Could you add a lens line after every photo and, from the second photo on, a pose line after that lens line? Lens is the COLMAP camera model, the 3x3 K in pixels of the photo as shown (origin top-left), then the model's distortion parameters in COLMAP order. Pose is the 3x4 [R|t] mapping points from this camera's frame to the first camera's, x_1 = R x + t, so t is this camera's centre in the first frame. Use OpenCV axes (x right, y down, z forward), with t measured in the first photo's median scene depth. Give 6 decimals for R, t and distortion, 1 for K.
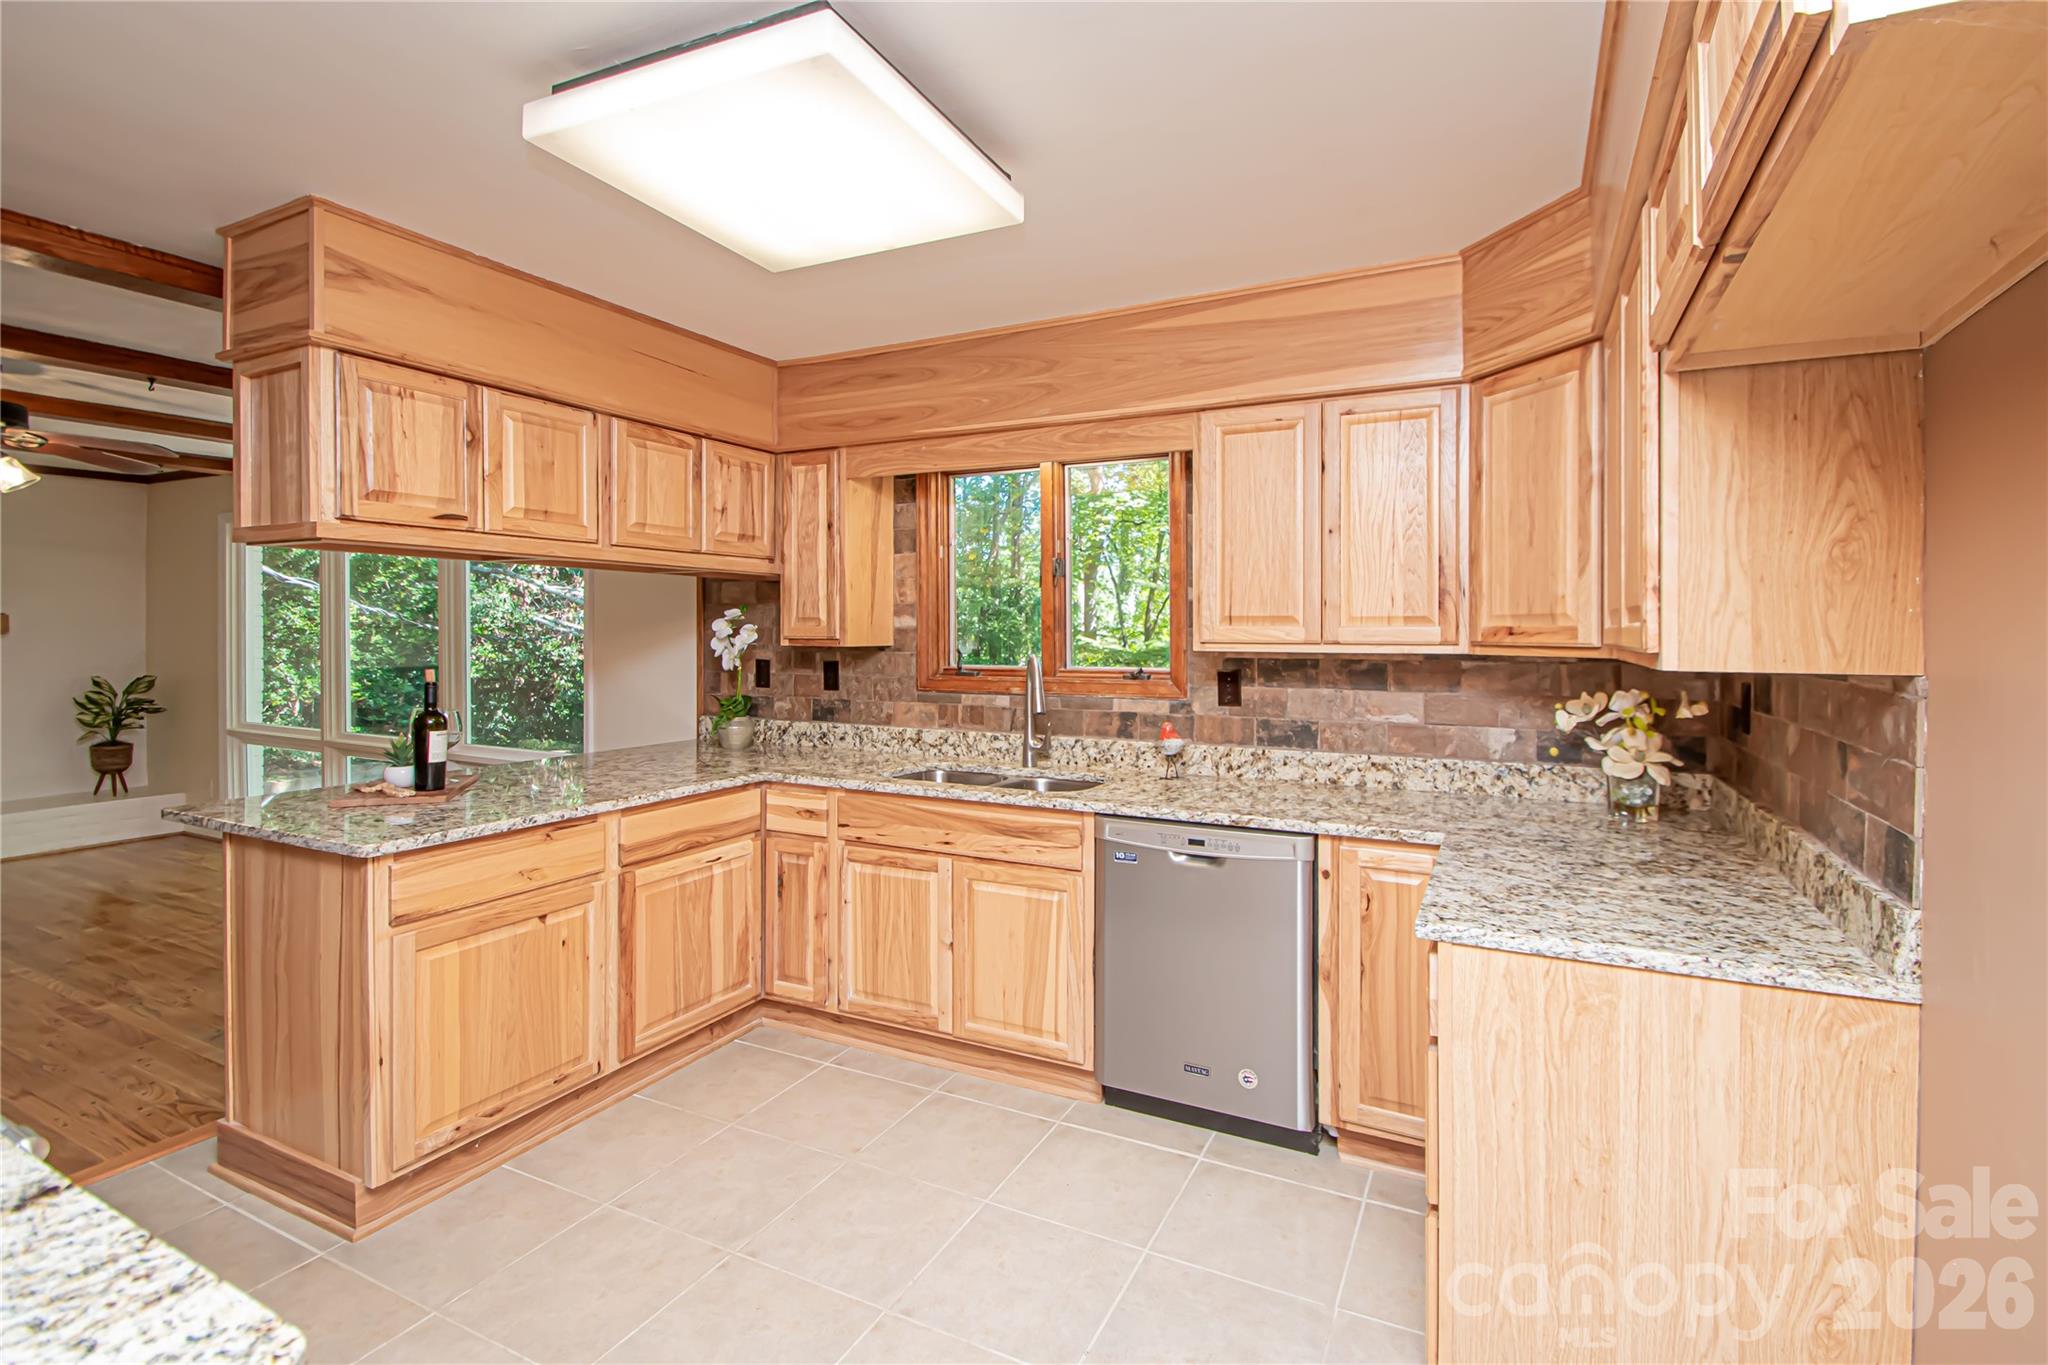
lens RADIAL K [[953.1, 0, 1022.2], [0, 953.1, 602.1], [0, 0, 1]] dist [0.004946, -0.009042]
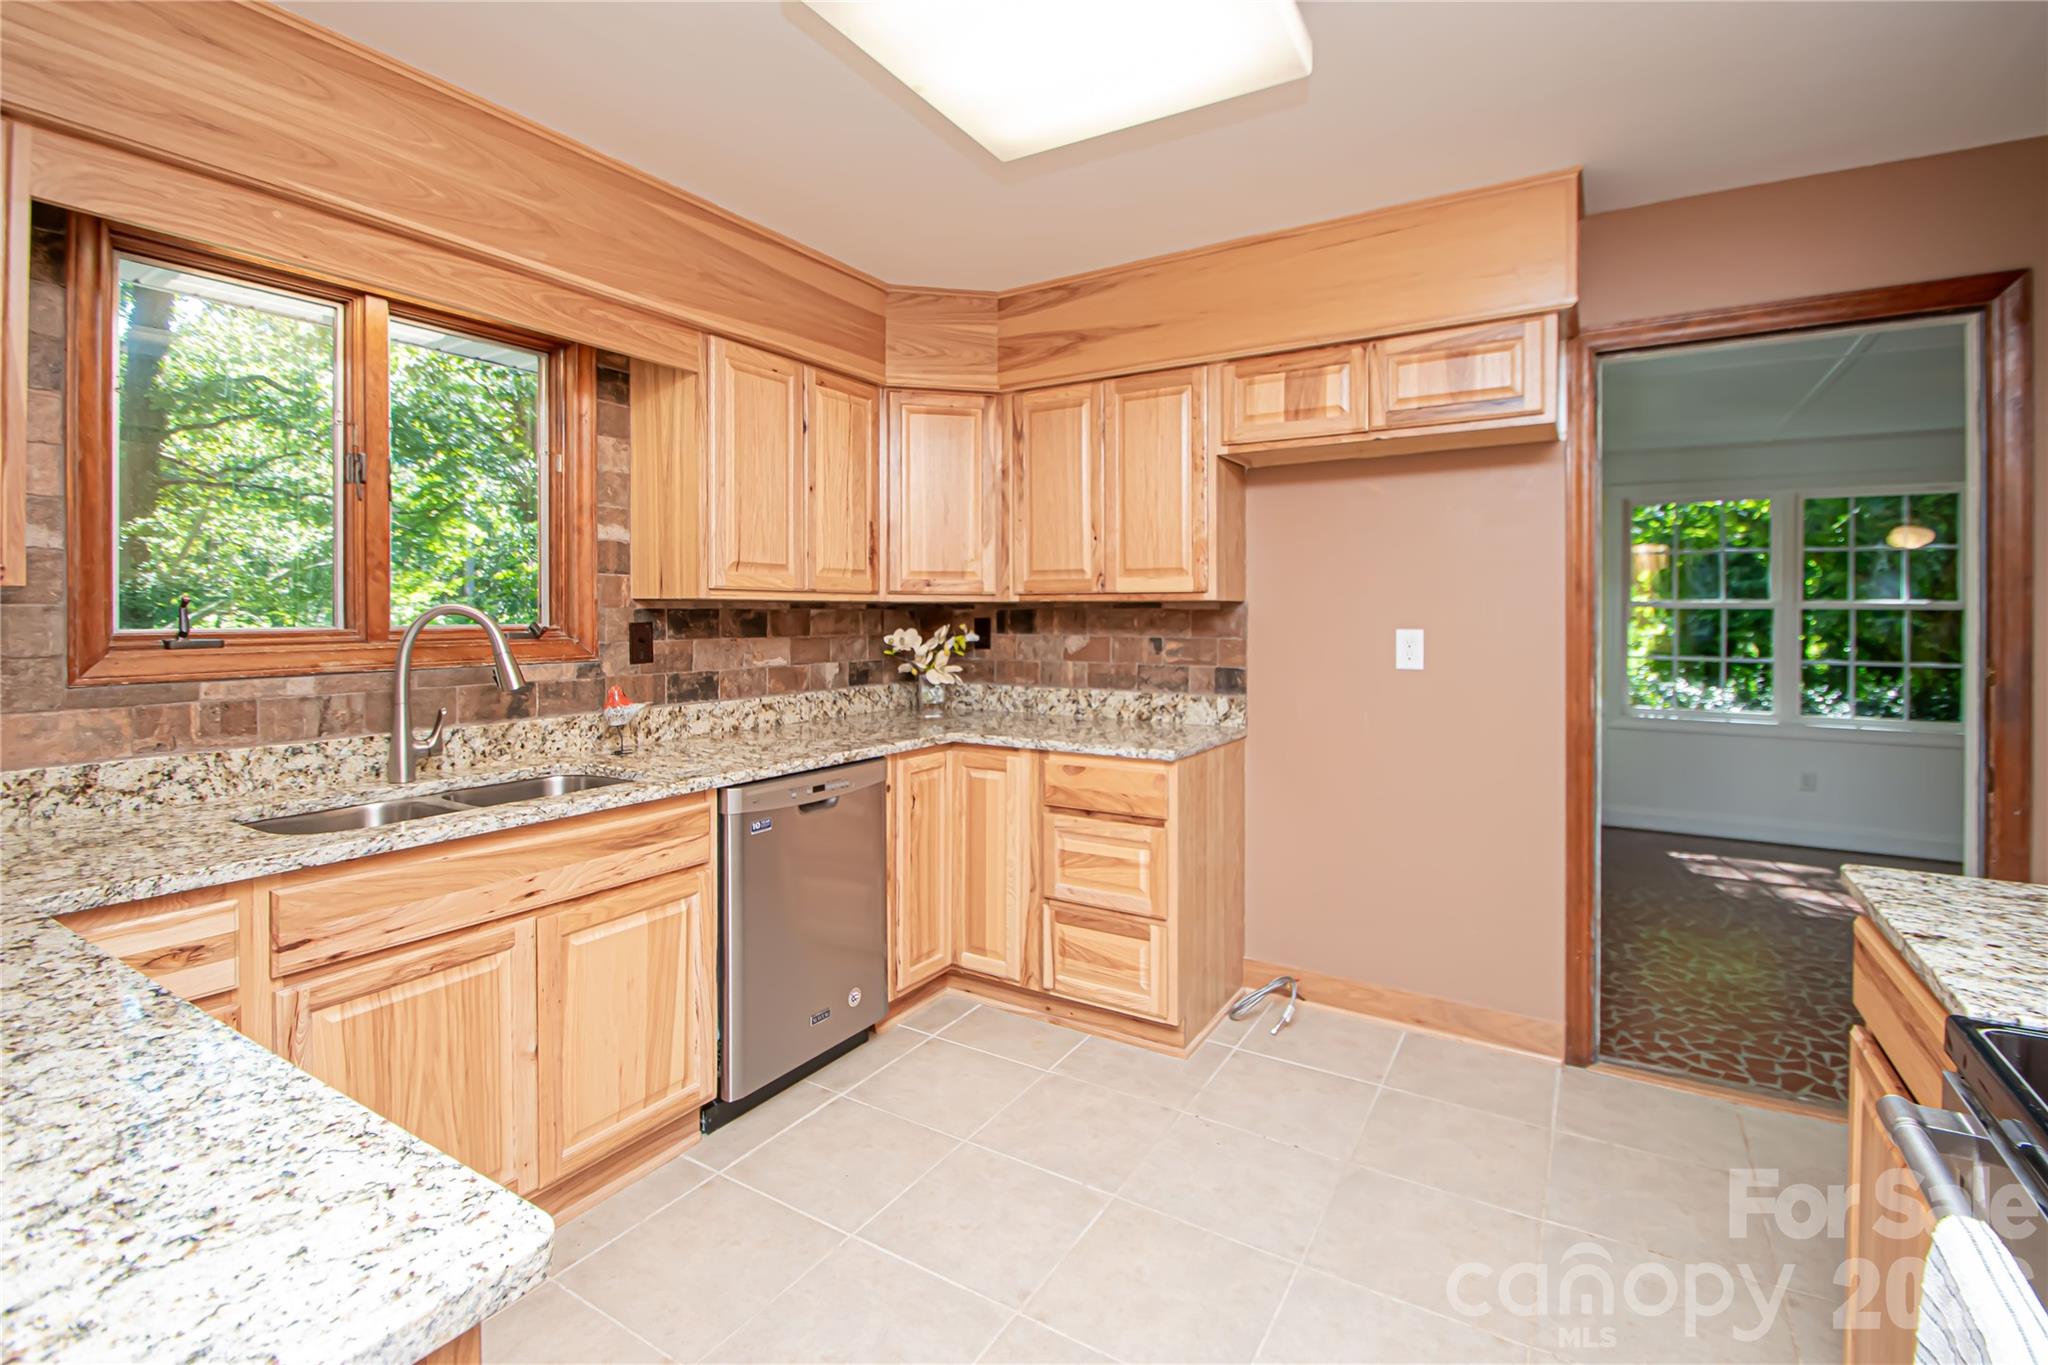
lens RADIAL K [[953.1, 0, 1022.2], [0, 953.1, 602.1], [0, 0, 1]] dist [0.004946, -0.009042]
pose [[0.079589, 0.010880, 0.996768, -0.654138], [-0.027847, 0.999574, -0.008687, 0.051874], [-0.996439, -0.027066, 0.079858, 0.598292]]
